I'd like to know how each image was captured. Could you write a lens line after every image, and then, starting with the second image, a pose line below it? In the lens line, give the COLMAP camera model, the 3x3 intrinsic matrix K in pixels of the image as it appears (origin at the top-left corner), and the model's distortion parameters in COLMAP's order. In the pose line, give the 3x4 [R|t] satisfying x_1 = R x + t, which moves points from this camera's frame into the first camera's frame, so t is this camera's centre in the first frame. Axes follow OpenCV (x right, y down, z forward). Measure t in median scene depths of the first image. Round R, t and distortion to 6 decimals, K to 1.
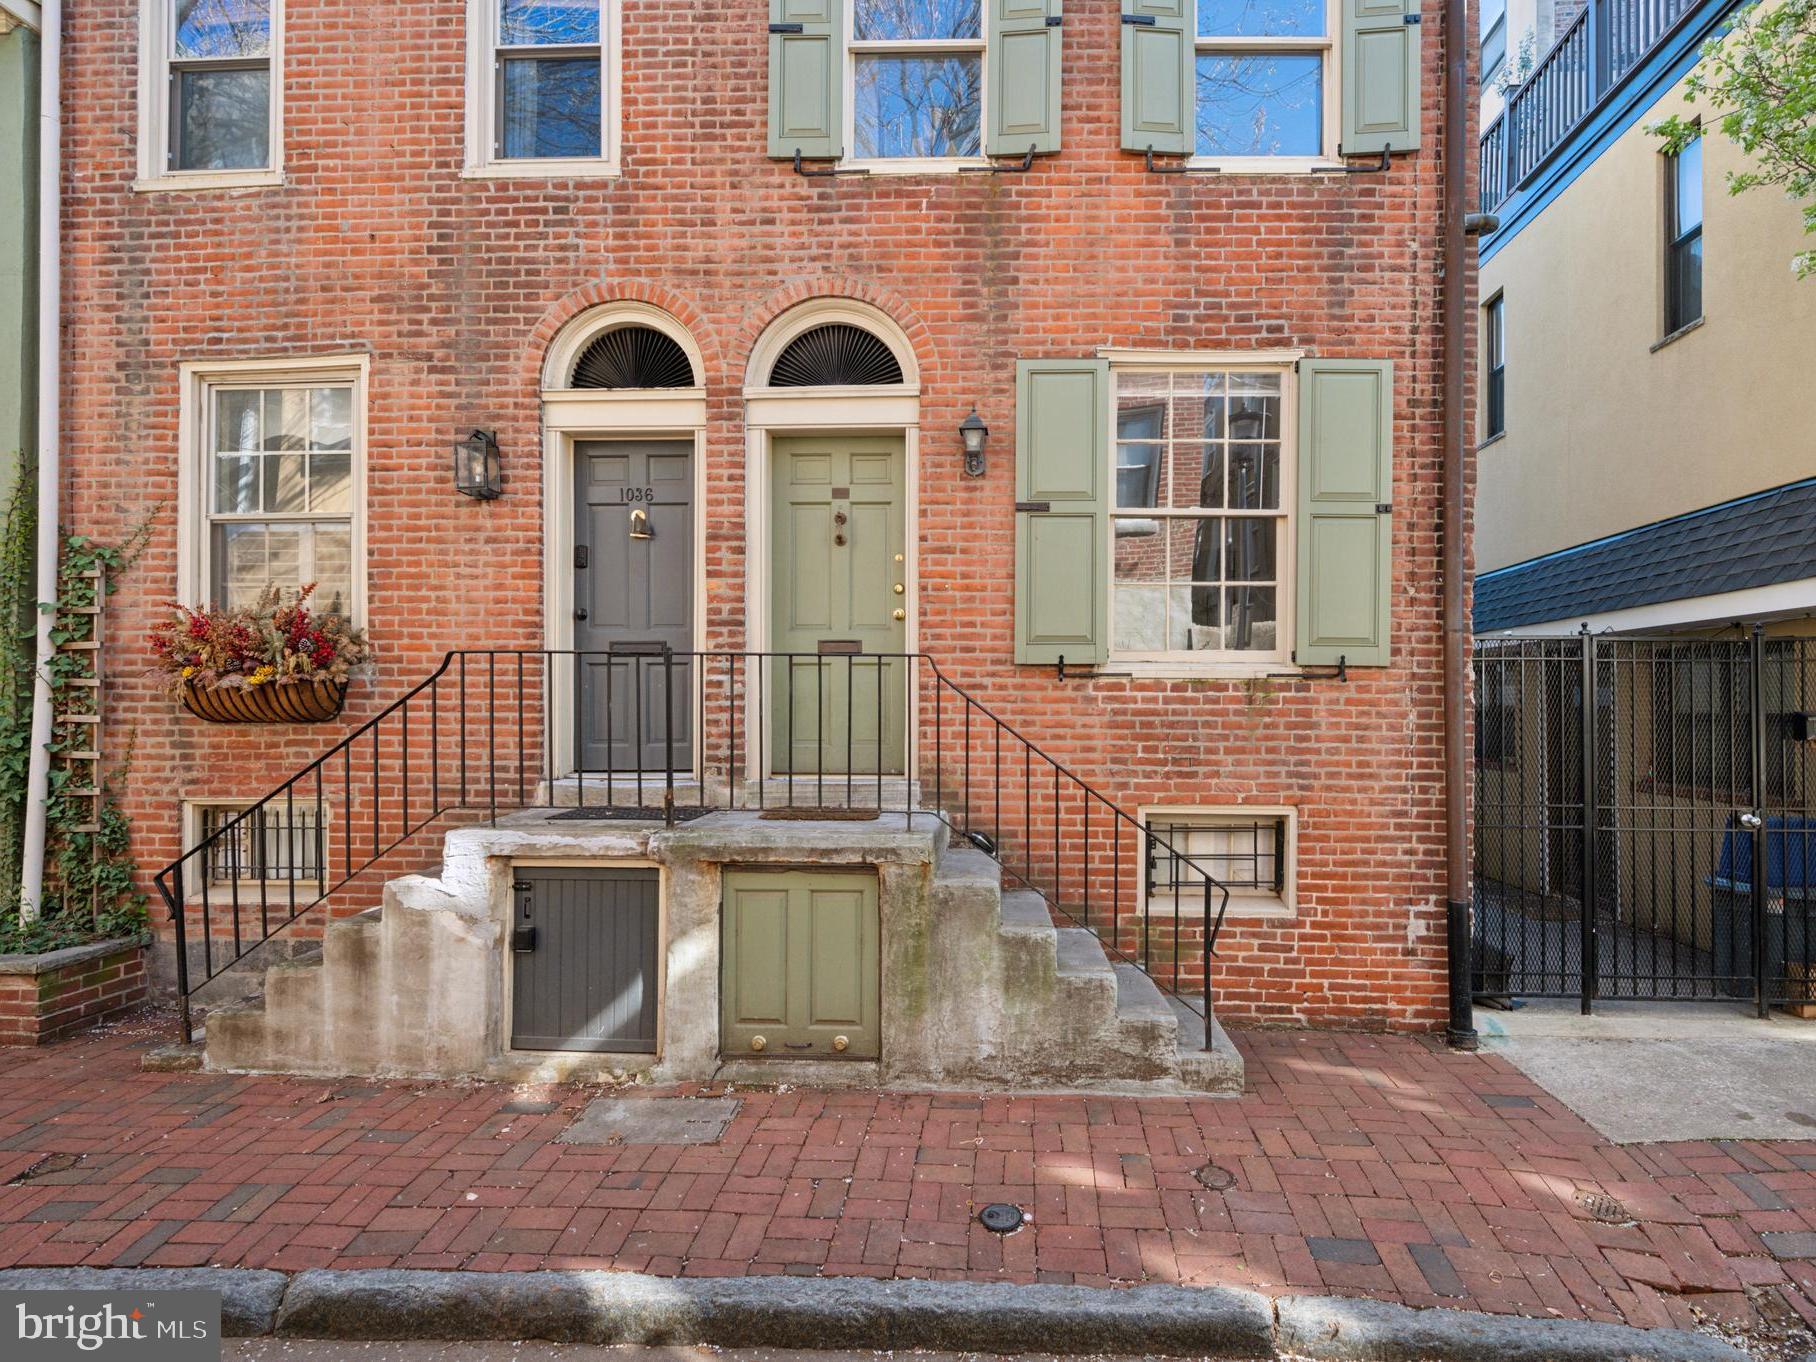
lens RADIAL K [[967.2, 0, 908.0], [0, 967.2, 681.0], [0, 0, 1]] dist [0.005972, 0.000795]
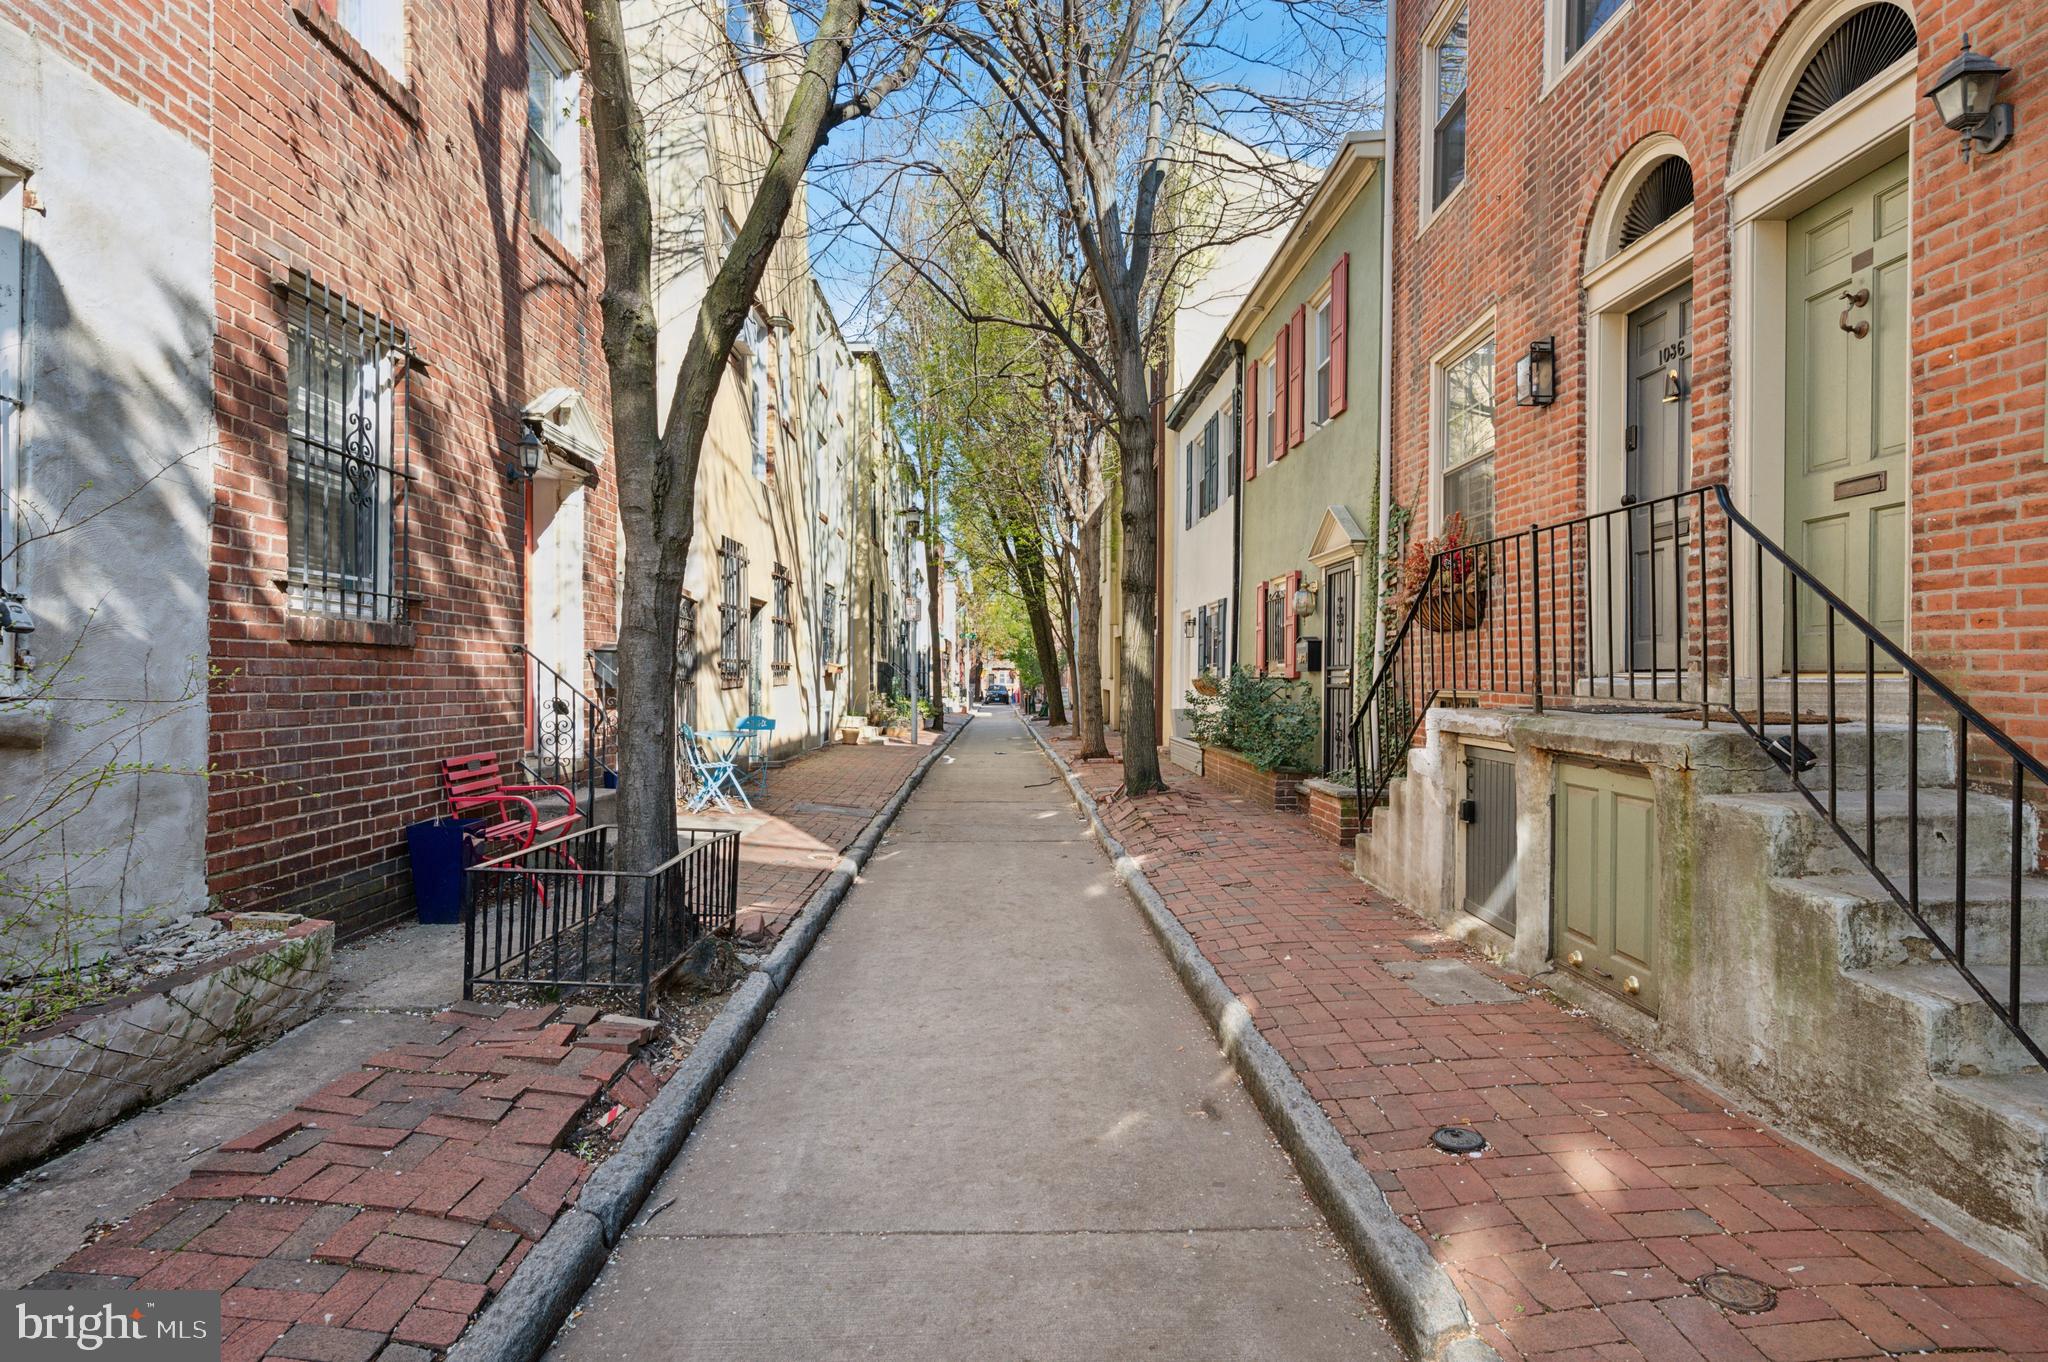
lens RADIAL K [[1078.6, 0, 1024.0], [0, 1078.6, 681.0], [0, 0, 1]] dist [-0.001302, 0.000031]
pose [[0.043483, 0.003574, -0.999048, 0.804344], [0.012114, 0.999918, 0.004104, 0.110936], [0.998981, -0.012281, 0.043437, 0.457259]]
